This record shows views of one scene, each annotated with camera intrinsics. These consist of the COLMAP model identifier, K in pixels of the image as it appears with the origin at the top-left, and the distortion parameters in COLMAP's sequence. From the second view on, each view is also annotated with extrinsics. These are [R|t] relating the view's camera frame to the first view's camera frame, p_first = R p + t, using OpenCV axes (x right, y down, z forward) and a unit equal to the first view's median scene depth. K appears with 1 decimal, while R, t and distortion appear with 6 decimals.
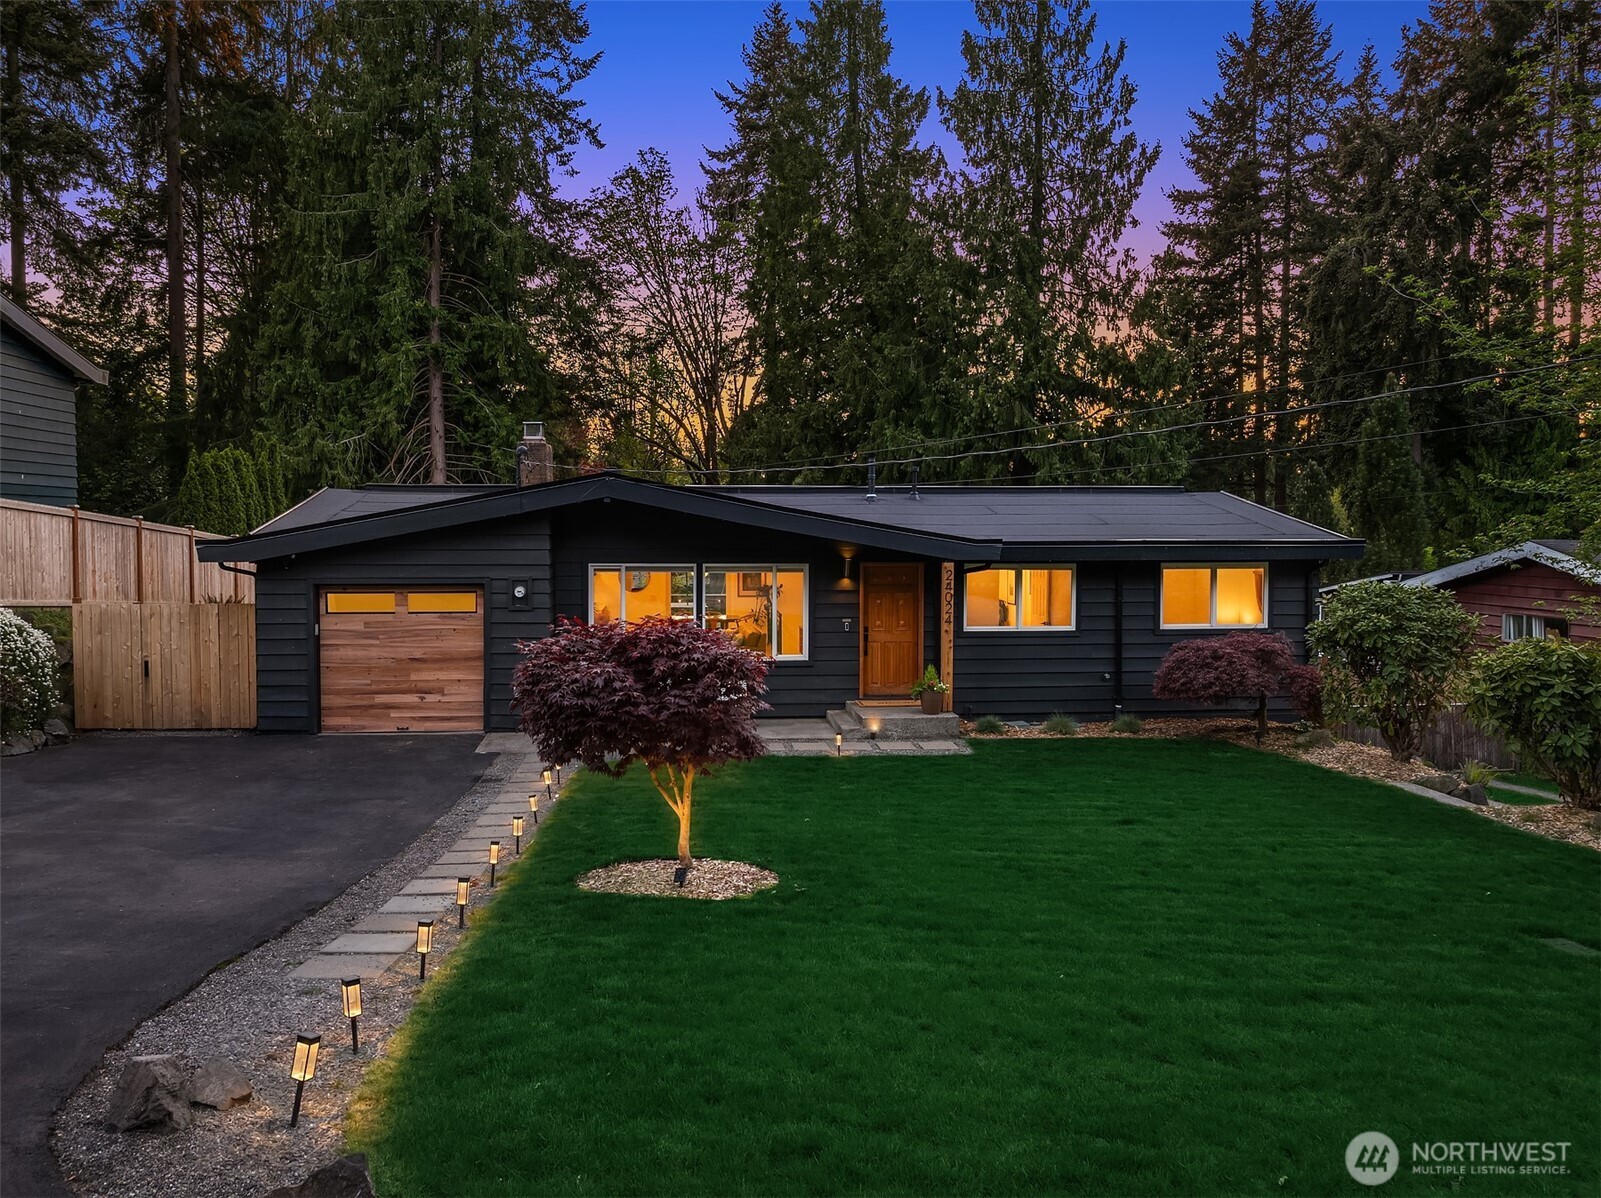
lens RADIAL K [[1196.2, 0, 798.6], [0, 1196.2, 567.7], [0, 0, 1]] dist [-0.041516, -0.001189]
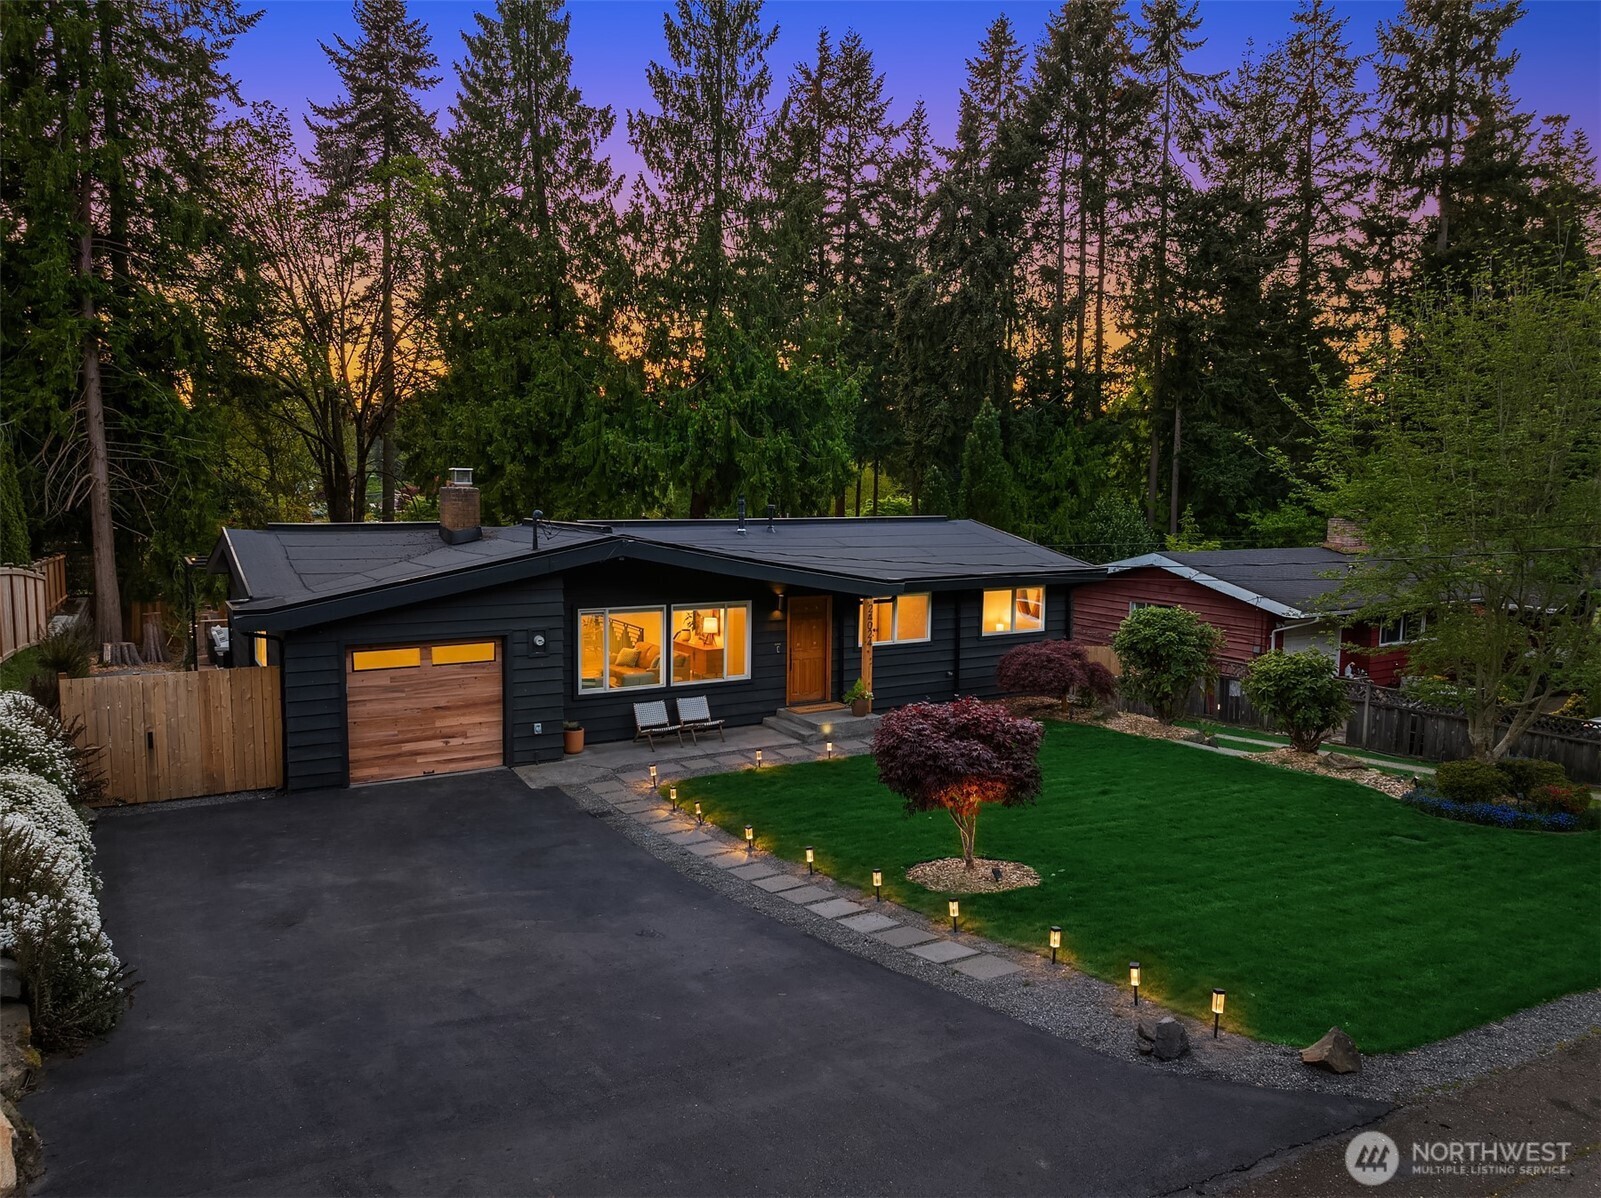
lens RADIAL K [[1196.2, 0, 798.6], [0, 1196.2, 567.7], [0, 0, 1]] dist [-0.041516, -0.001189]
pose [[0.883142, -0.031687, 0.468033, -0.530979], [0.001881, 0.997947, 0.064013, -0.117290], [-0.469101, -0.055652, 0.881389, -0.097403]]
